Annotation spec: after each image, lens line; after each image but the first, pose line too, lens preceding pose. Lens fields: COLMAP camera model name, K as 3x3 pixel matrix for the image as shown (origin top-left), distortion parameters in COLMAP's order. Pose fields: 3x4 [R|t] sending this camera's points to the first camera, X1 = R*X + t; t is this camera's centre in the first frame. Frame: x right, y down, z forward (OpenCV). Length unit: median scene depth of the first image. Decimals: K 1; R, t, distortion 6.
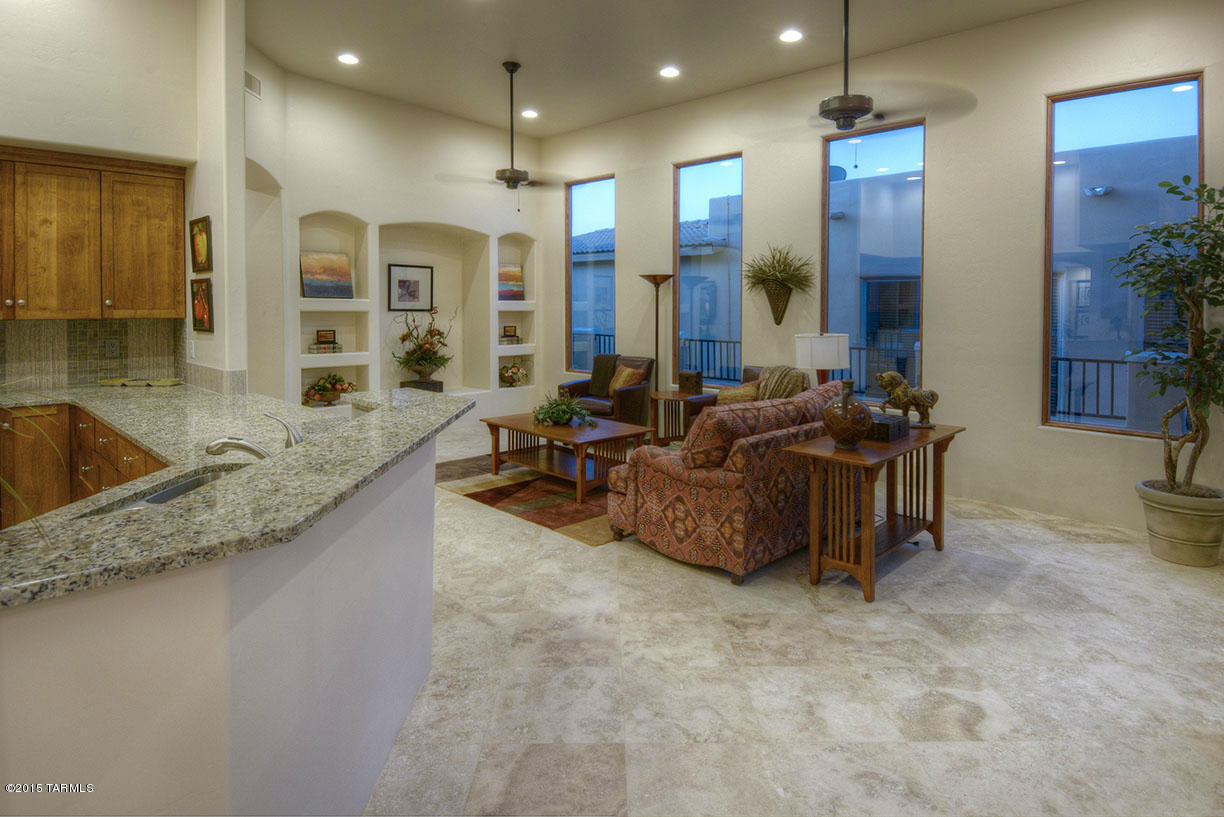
lens RADIAL K [[677.9, 0, 565.9], [0, 677.9, 321.2], [0, 0, 1]] dist [0.037083, -0.061827]
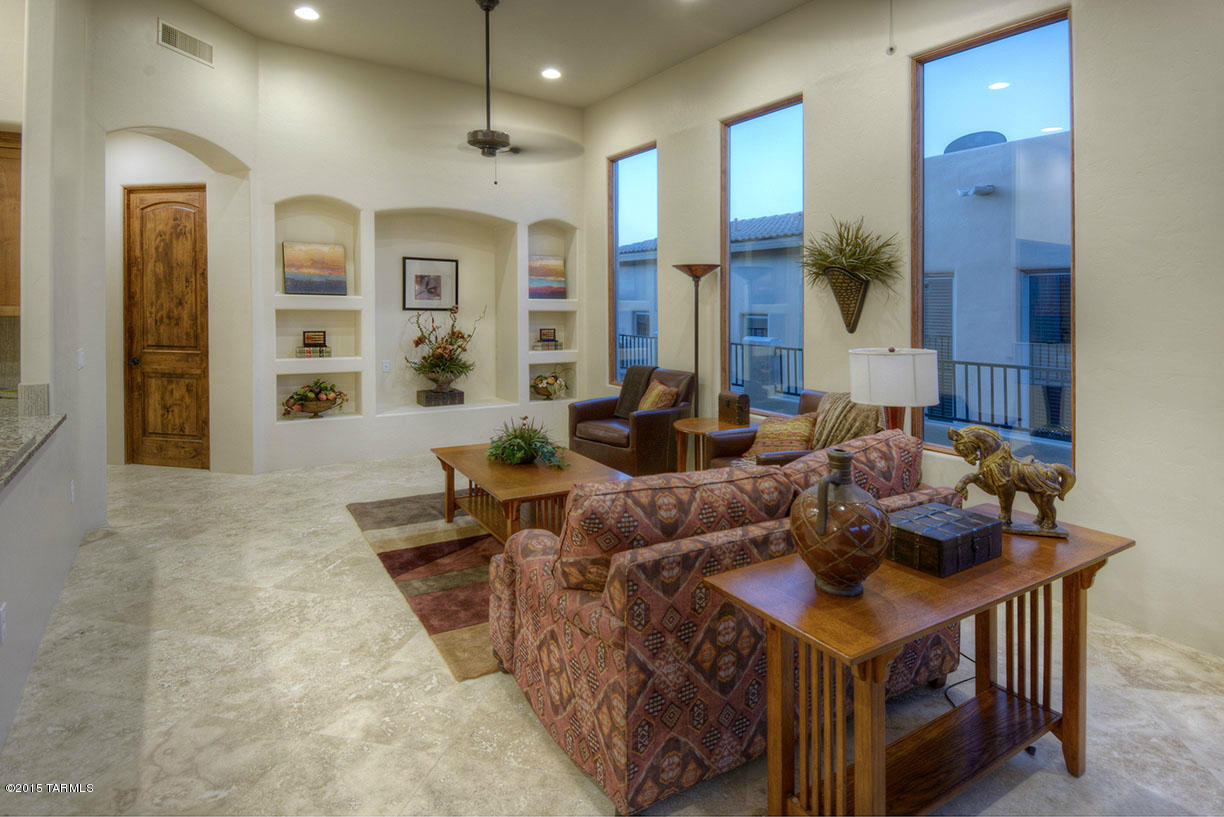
lens RADIAL K [[656.3, 0, 574.7], [0, 656.3, 306.1], [0, 0, 1]] dist [0.029372, -0.029352]
pose [[0.974289, 0.004728, -0.225251, 0.167442], [-0.010126, 0.999688, -0.022816, -0.003377], [0.225073, 0.024510, 0.974034, 0.244073]]
